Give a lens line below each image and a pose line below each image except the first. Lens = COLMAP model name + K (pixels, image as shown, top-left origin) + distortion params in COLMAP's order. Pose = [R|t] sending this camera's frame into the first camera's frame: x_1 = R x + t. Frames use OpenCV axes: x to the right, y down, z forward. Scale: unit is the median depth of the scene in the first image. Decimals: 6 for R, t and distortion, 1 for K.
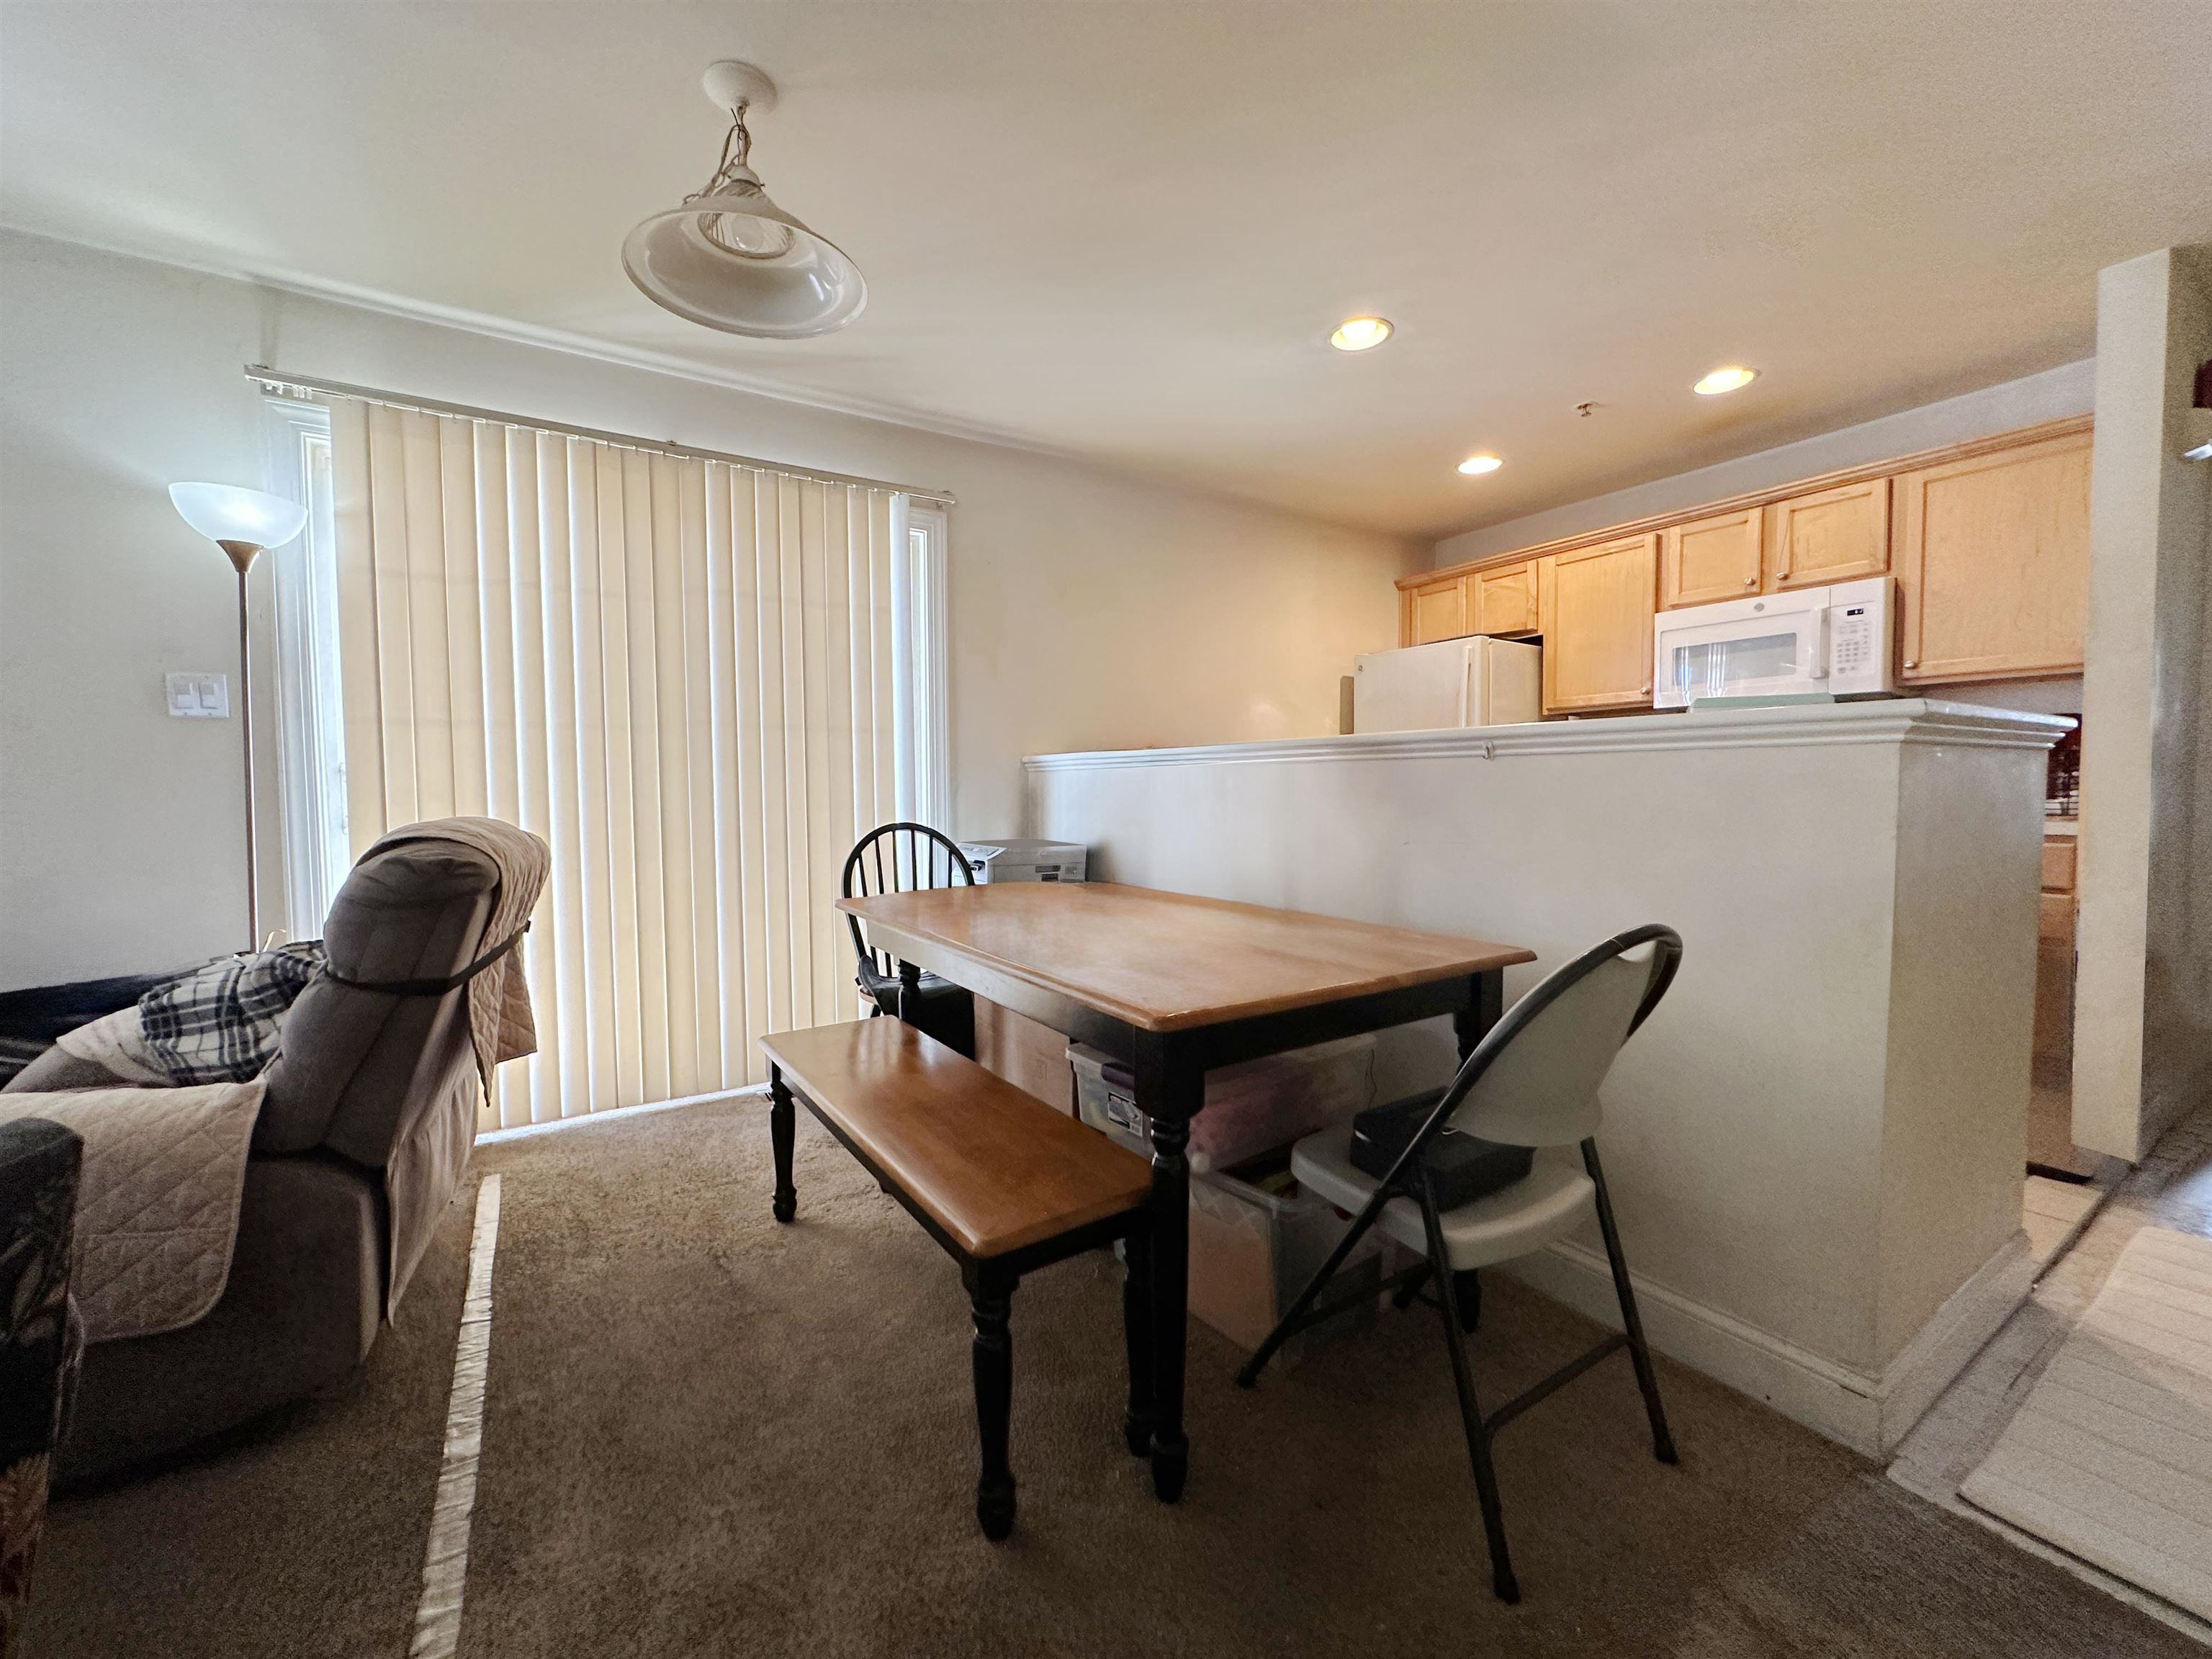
lens RADIAL K [[877.0, 0, 1118.5], [0, 877.0, 825.5], [0, 0, 1]] dist [0.008458, 0.000052]
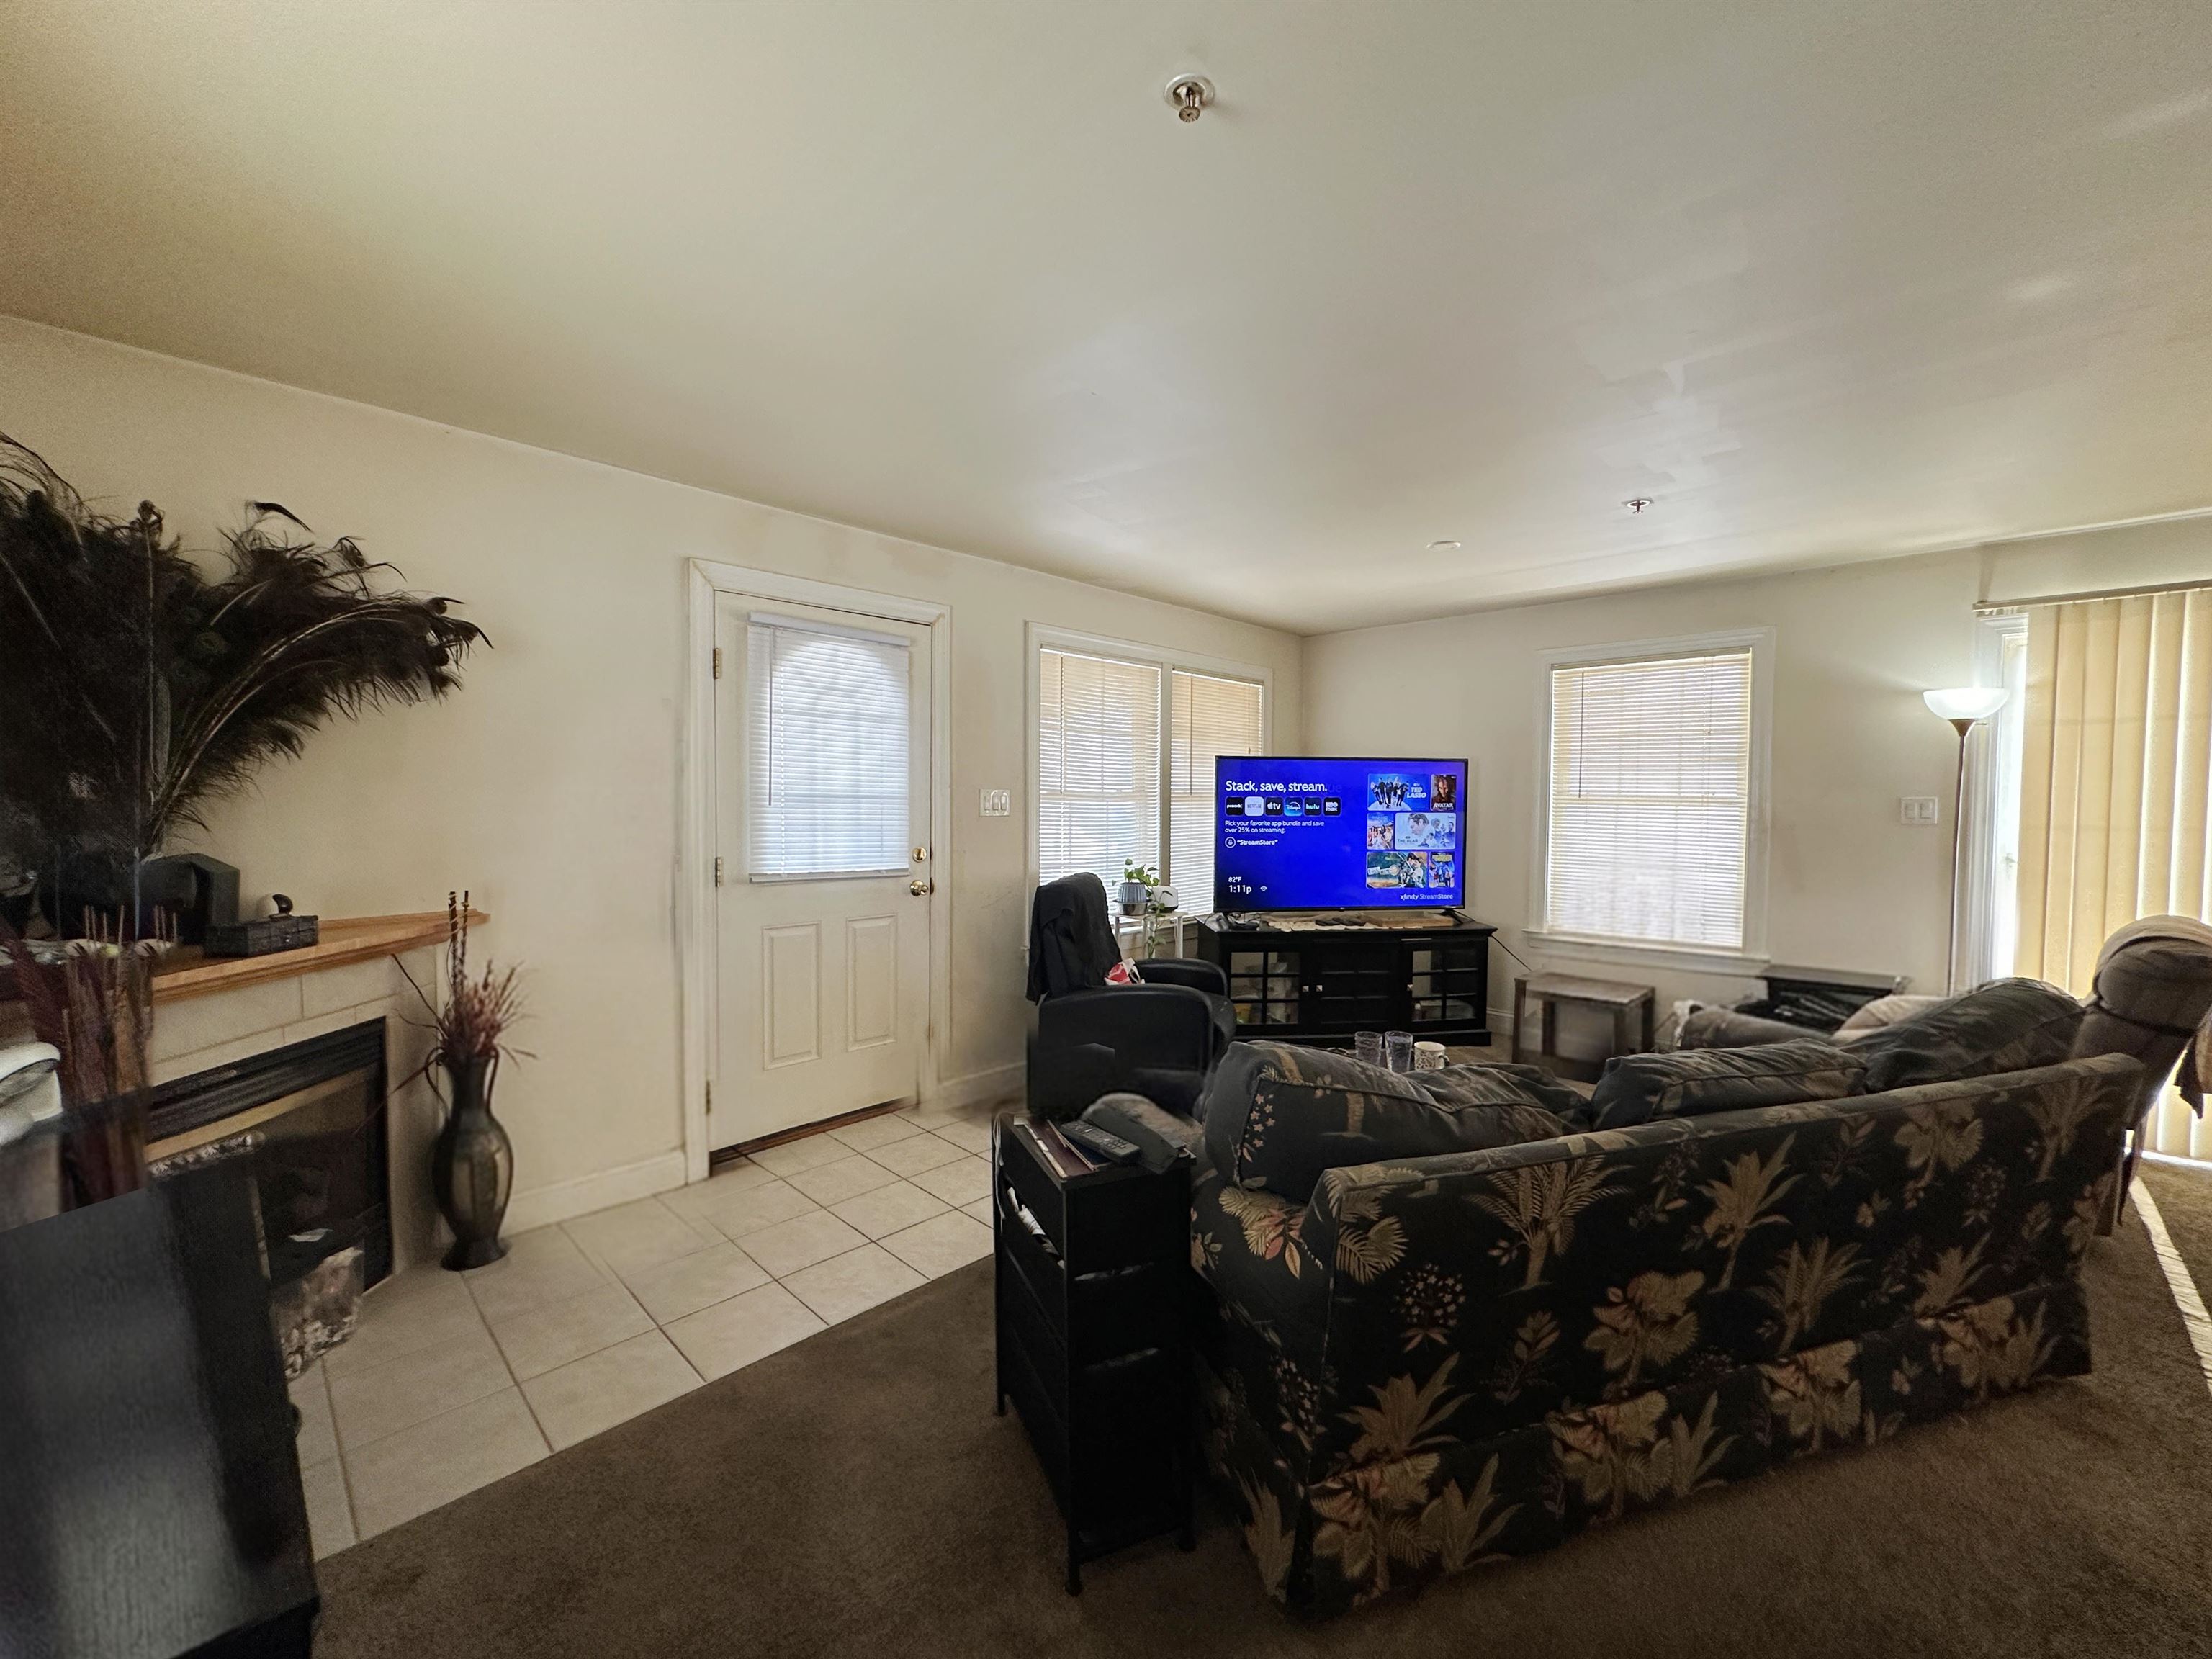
lens RADIAL K [[877.0, 0, 1118.5], [0, 877.0, 825.5], [0, 0, 1]] dist [0.008458, 0.000052]
pose [[0.224778, 0.042707, -0.973474, 0.221669], [-0.055175, 0.997994, 0.031042, -0.083863], [0.972847, 0.046734, 0.226683, -0.801510]]
